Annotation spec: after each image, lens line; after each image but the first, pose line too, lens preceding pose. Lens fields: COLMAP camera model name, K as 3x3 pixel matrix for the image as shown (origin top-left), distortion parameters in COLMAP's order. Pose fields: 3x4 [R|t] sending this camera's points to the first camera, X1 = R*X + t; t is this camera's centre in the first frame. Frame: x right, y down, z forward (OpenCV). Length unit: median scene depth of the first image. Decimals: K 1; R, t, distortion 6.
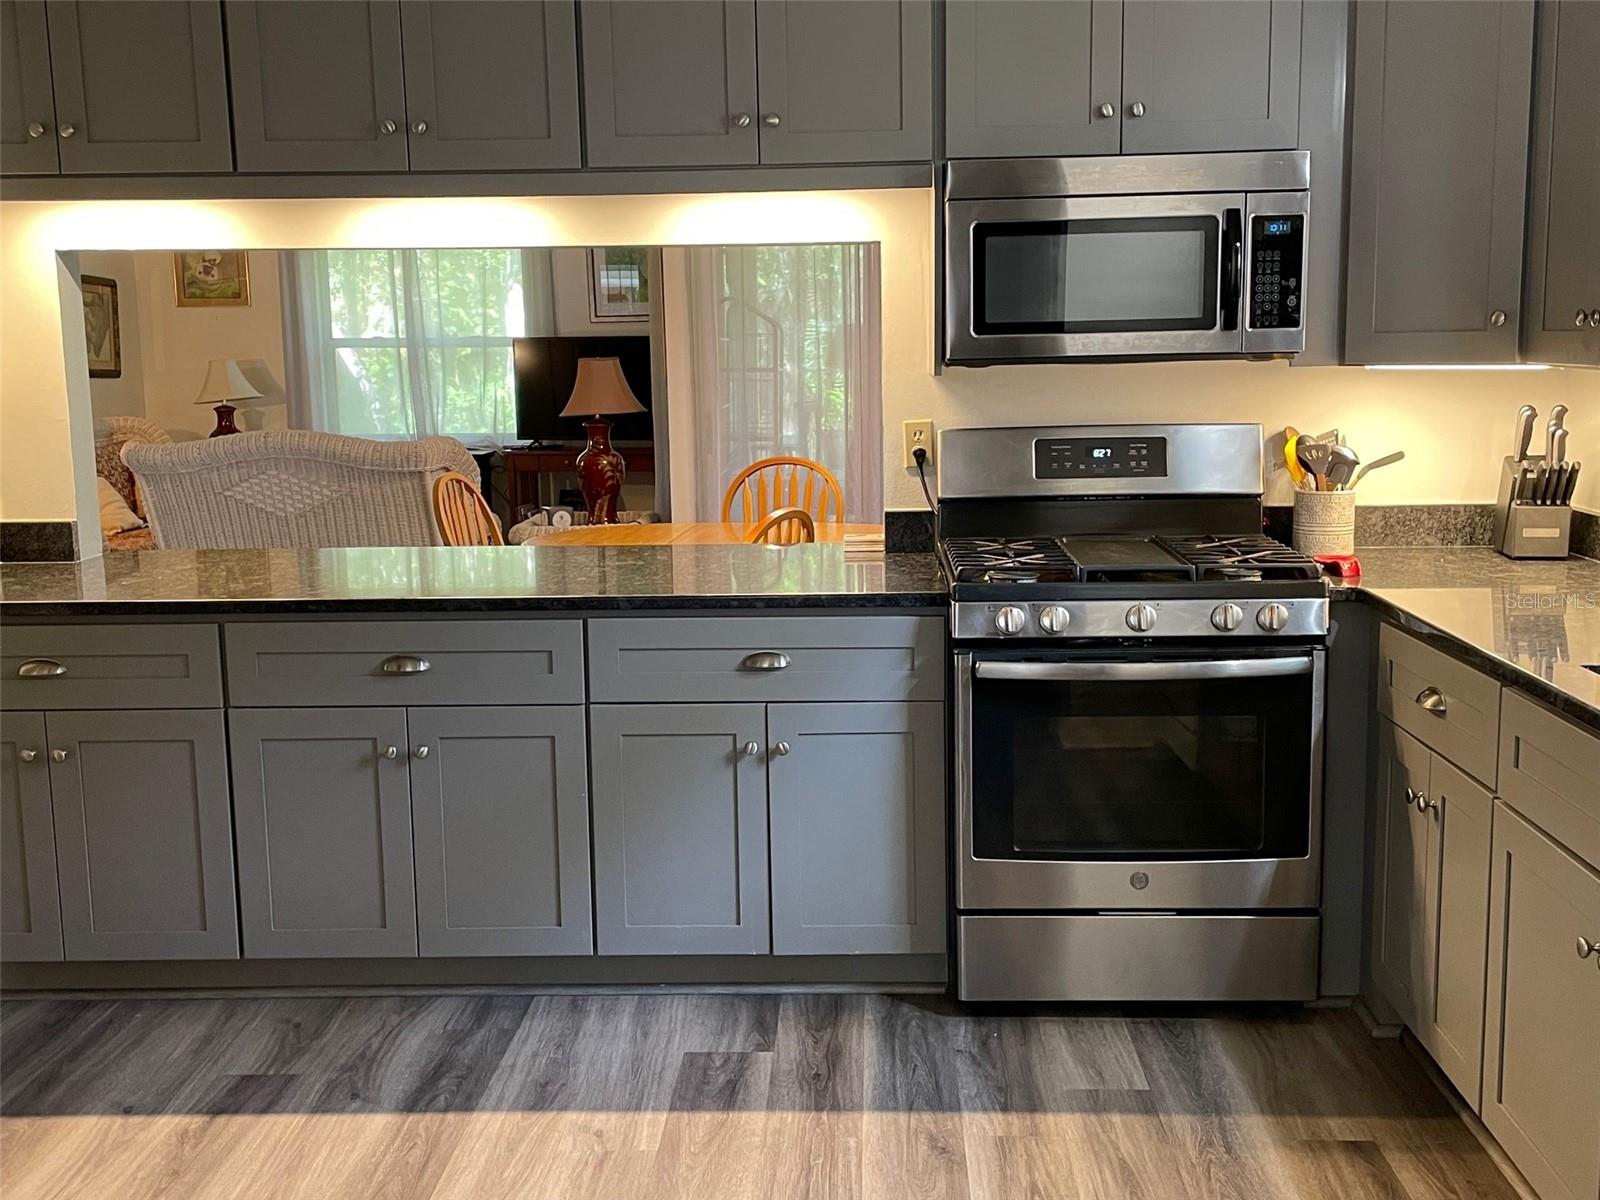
lens RADIAL K [[1669.5, 0, 785.2], [0, 1669.5, 595.4], [0, 0, 1]] dist [0.099887, 0.000000]
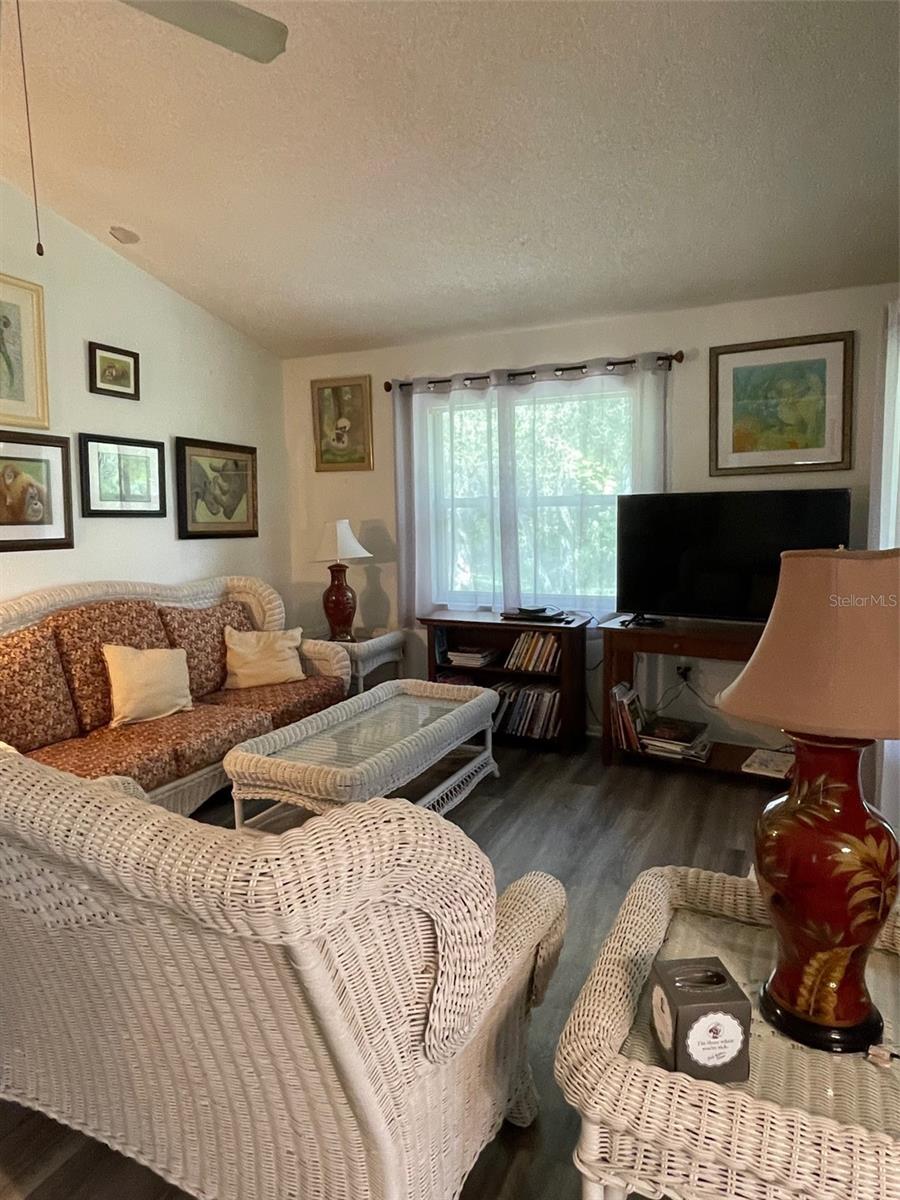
lens RADIAL K [[723.7, 0, 452.1], [0, 723.7, 600.4], [0, 0, 1]] dist [0.005551, -0.003405]
pose [[0.924098, 0.049918, -0.378881, -0.278699], [-0.053560, 0.998564, 0.000928, -0.274191], [0.378383, 0.019436, 0.925445, 1.791402]]
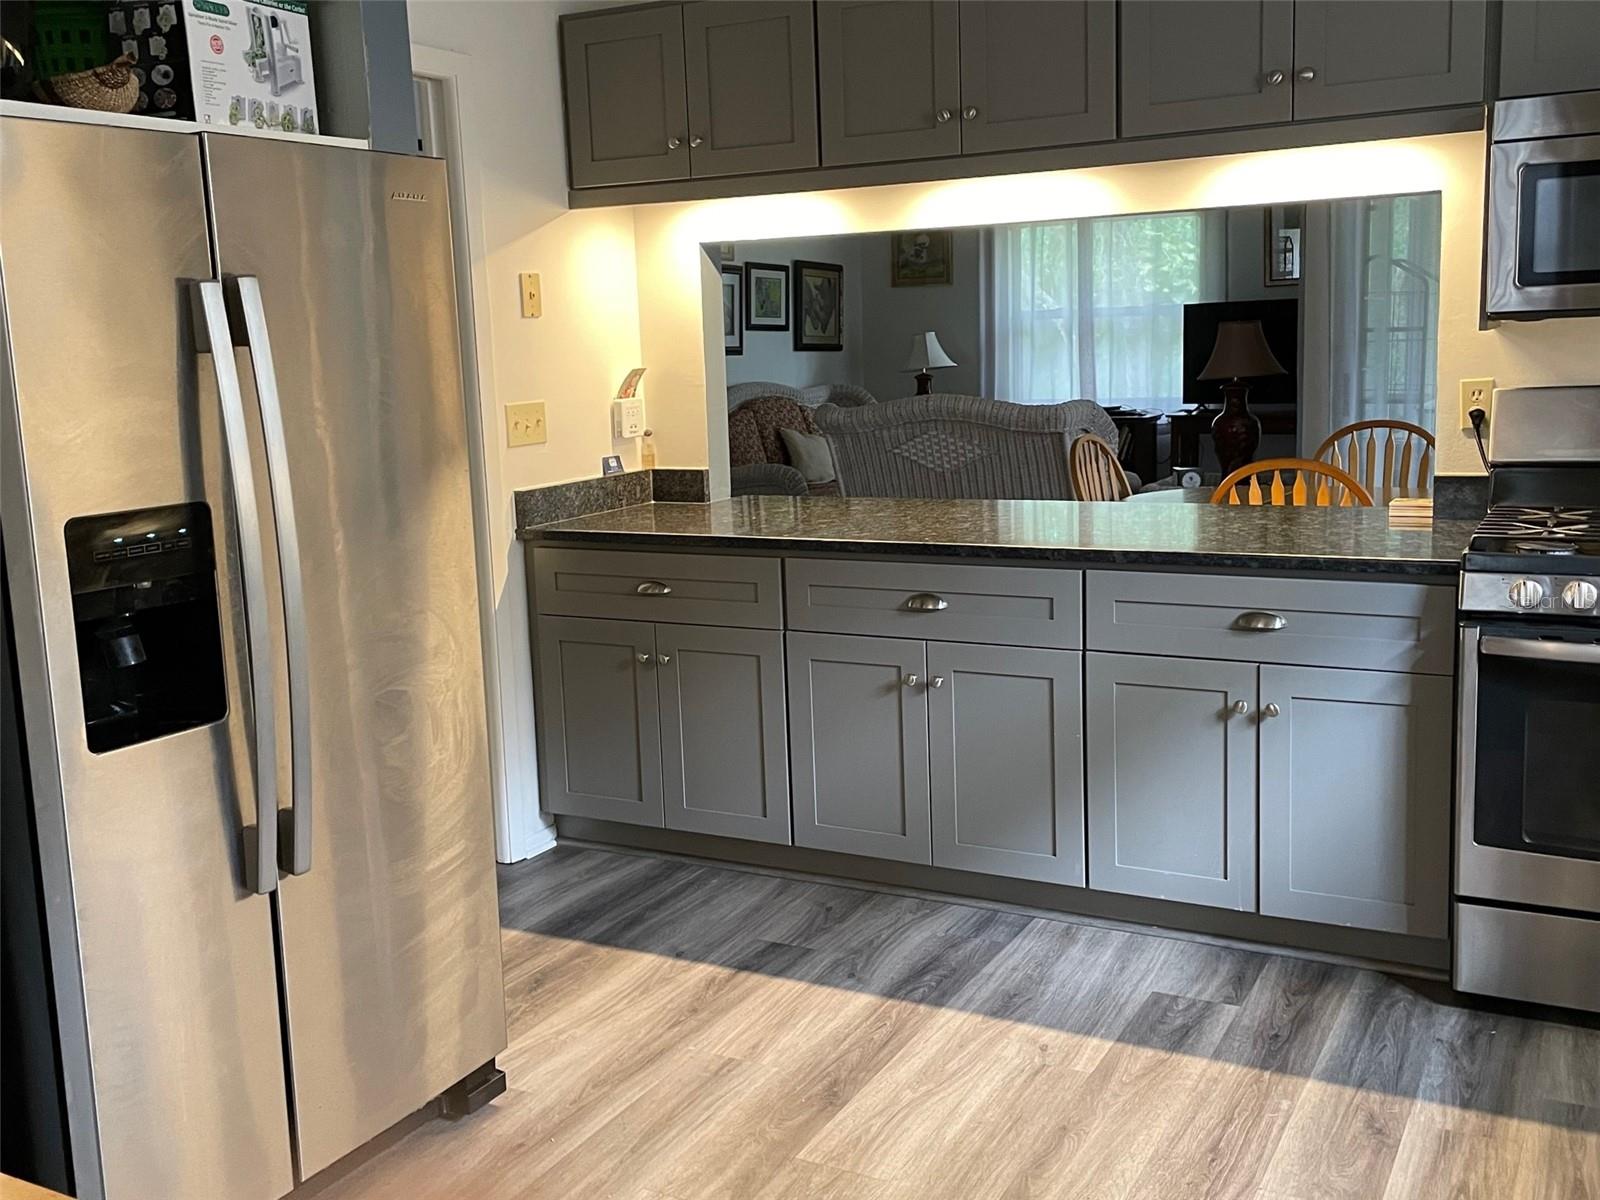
lens RADIAL K [[1580.0, 0, 793.8], [0, 1580.0, 589.1], [0, 0, 1]] dist [0.086754, 0.000000]
pose [[0.903403, 0.056181, -0.425096, 0.138773], [-0.046528, 0.998370, 0.033066, 0.001486], [0.426261, -0.010093, 0.904544, 0.016175]]
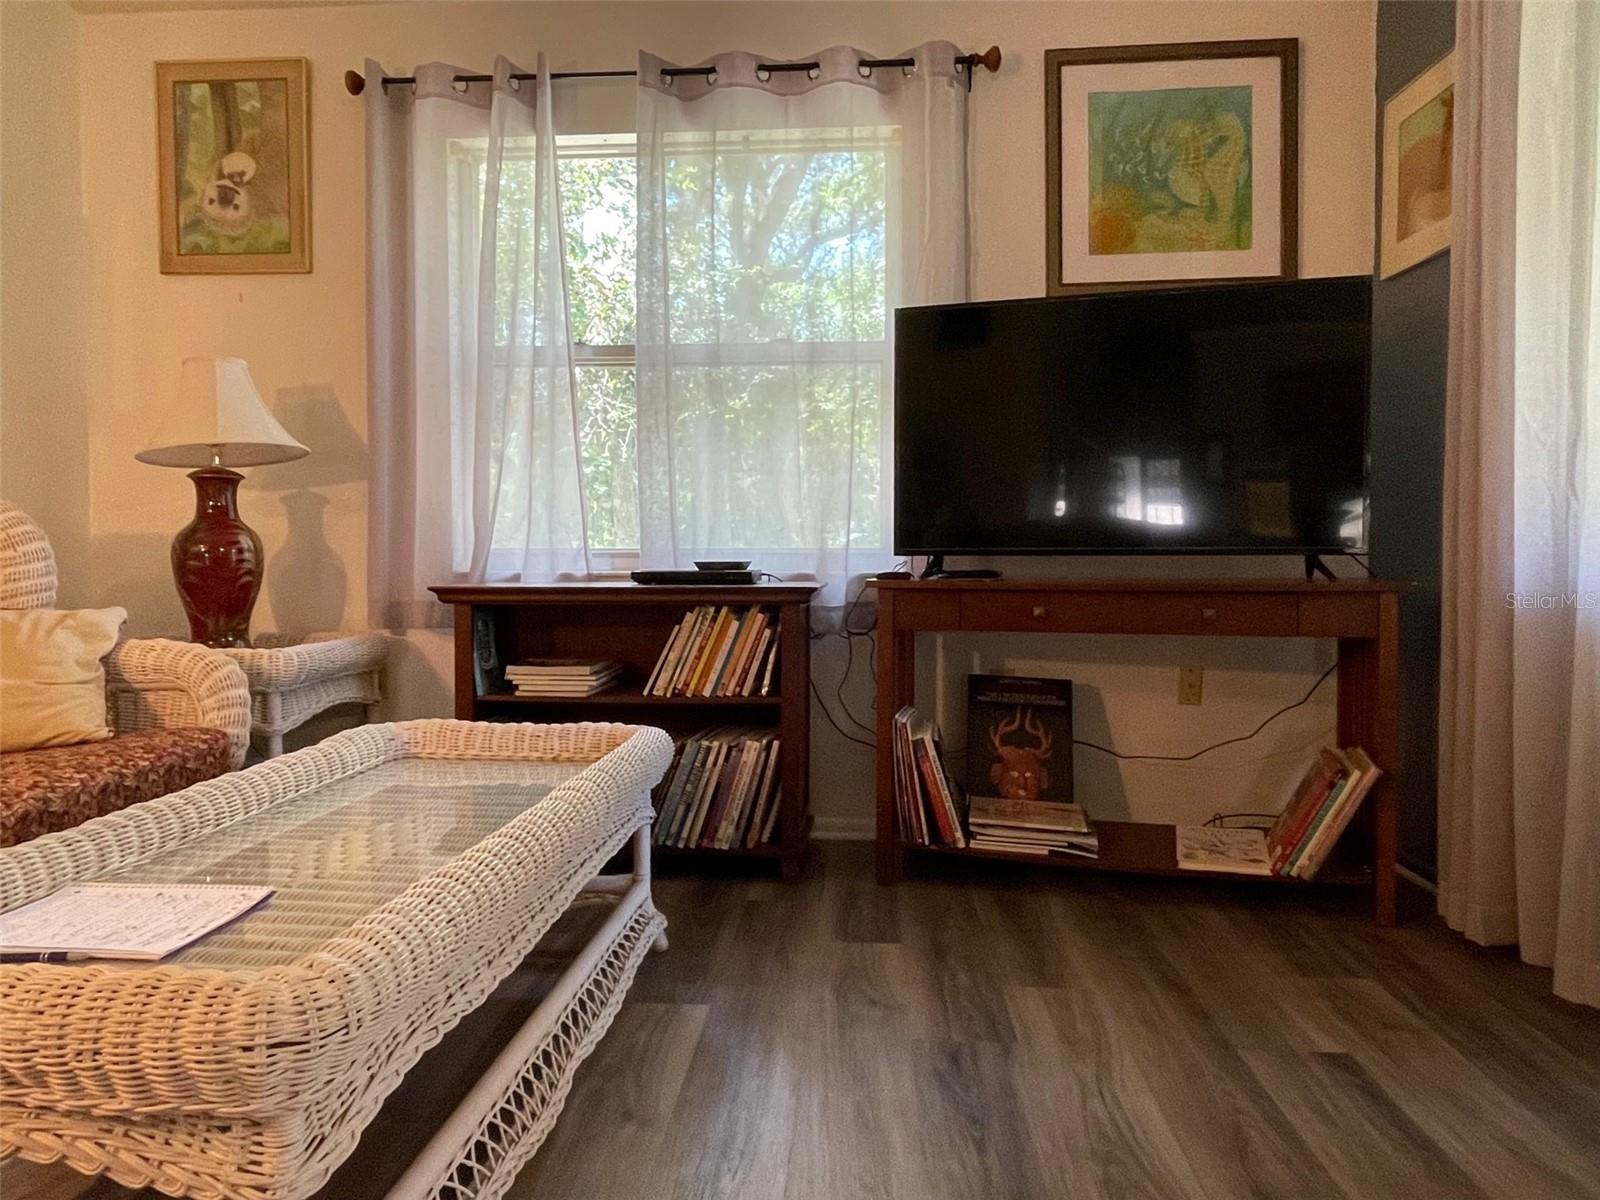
lens RADIAL K [[1014.5, 0, 798.7], [0, 1014.5, 596.1], [0, 0, 1]] dist [-0.015280, -0.001643]
pose [[0.999764, 0.018305, -0.011660, -0.526172], [-0.019485, 0.993651, -0.110805, -0.158790], [0.009557, 0.111006, 0.993774, 2.193844]]
